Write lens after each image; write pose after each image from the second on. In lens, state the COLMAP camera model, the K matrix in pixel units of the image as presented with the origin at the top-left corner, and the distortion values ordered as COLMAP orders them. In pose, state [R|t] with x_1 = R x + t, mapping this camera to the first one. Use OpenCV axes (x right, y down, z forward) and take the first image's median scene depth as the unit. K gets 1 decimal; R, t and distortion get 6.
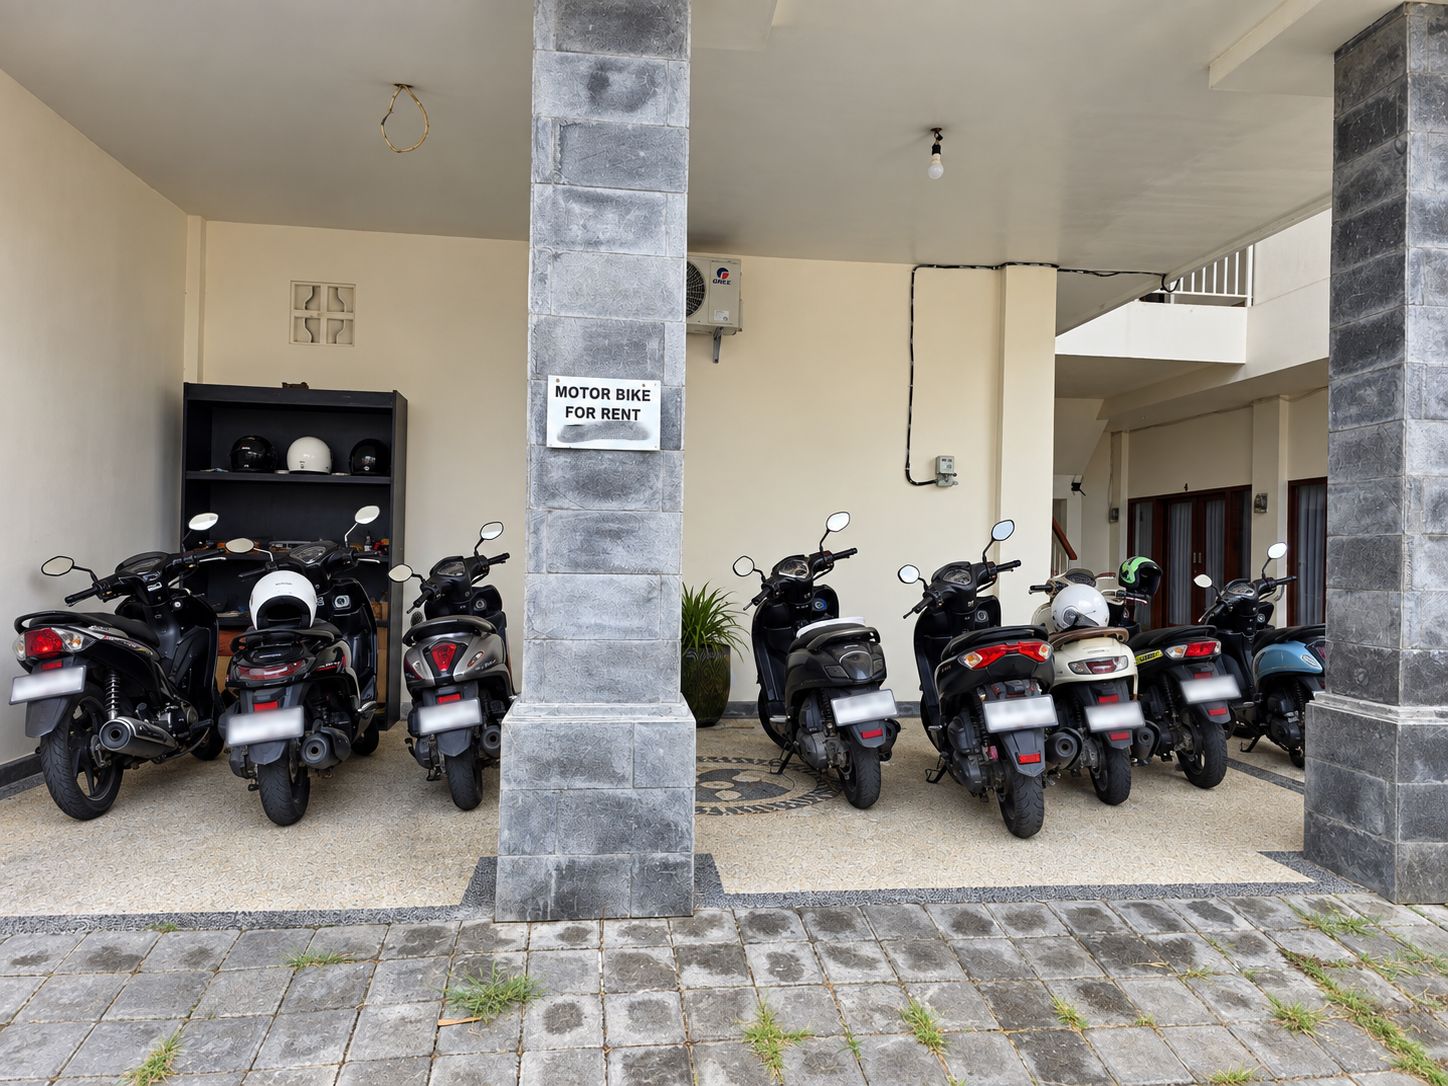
lens RADIAL K [[972.8, 0, 728.4], [0, 972.8, 538.5], [0, 0, 1]] dist [0.100903, -0.097147]
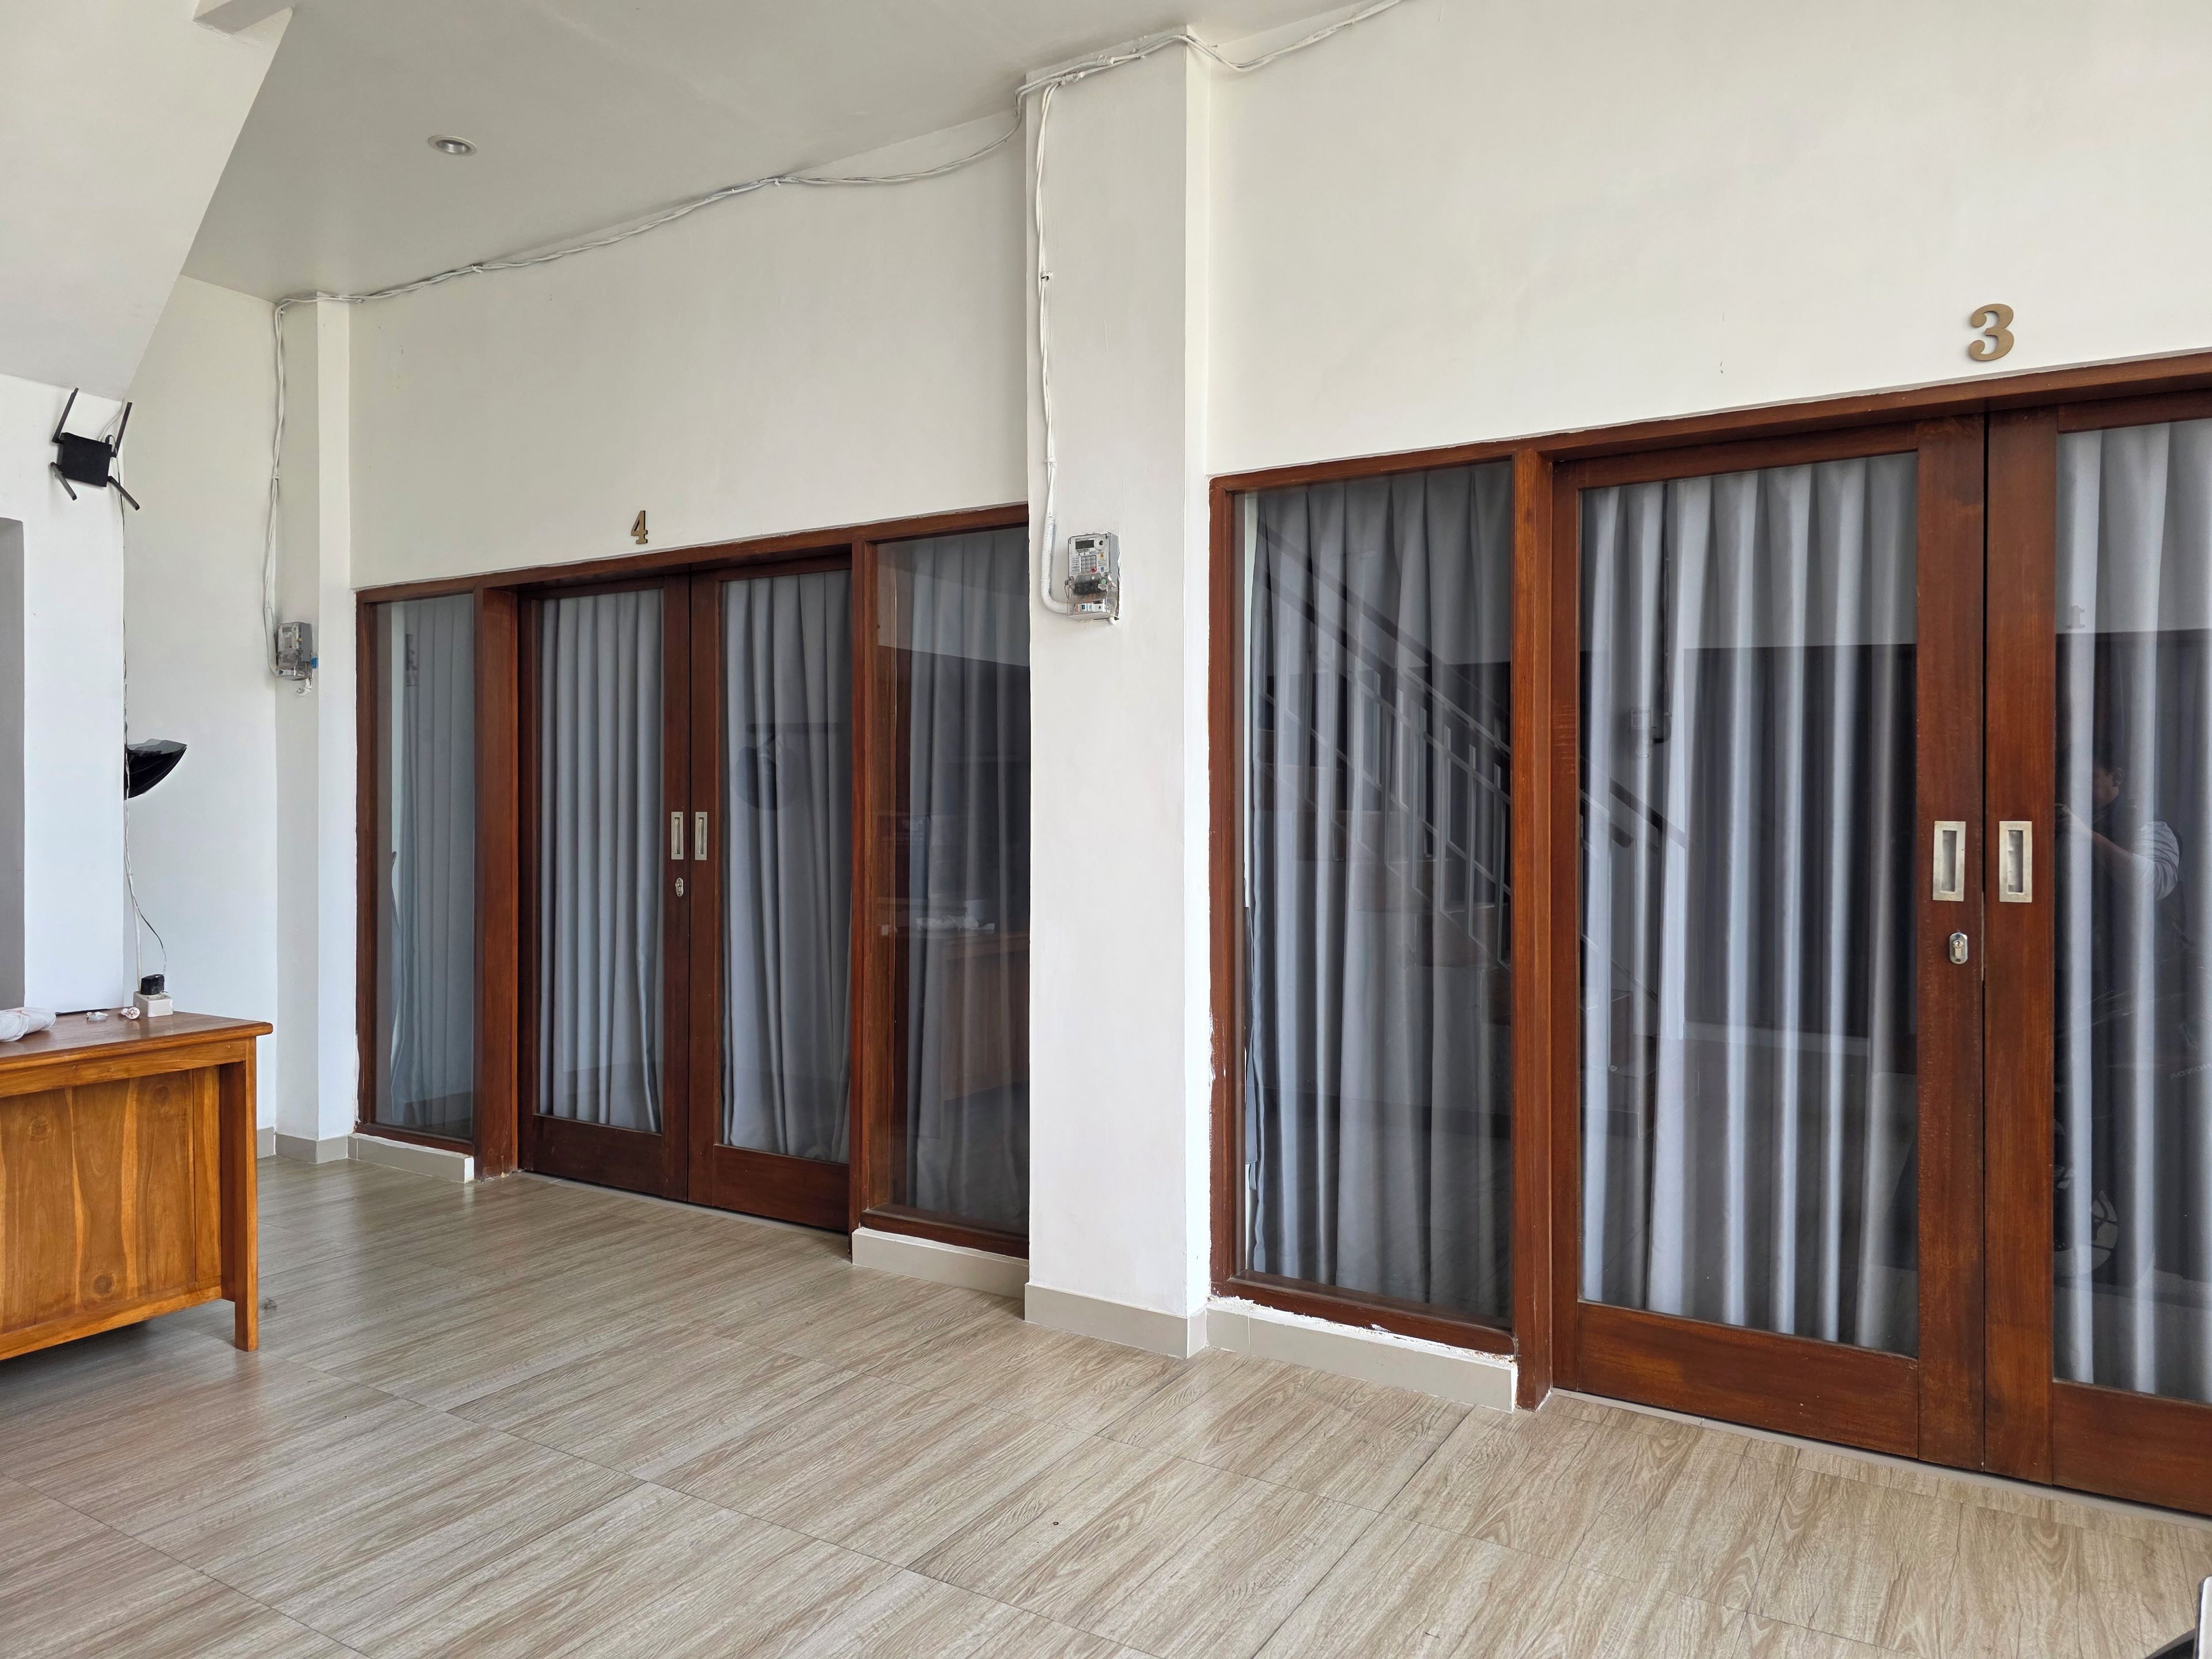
lens RADIAL K [[1486.1, 0, 1112.8], [0, 1486.1, 822.6], [0, 0, 1]] dist [0.100903, -0.097147]
pose [[0.635776, -0.052643, 0.770076, 0.234129], [-0.001921, 0.997561, 0.069780, -0.007802], [-0.771871, -0.045844, 0.634124, 0.621278]]
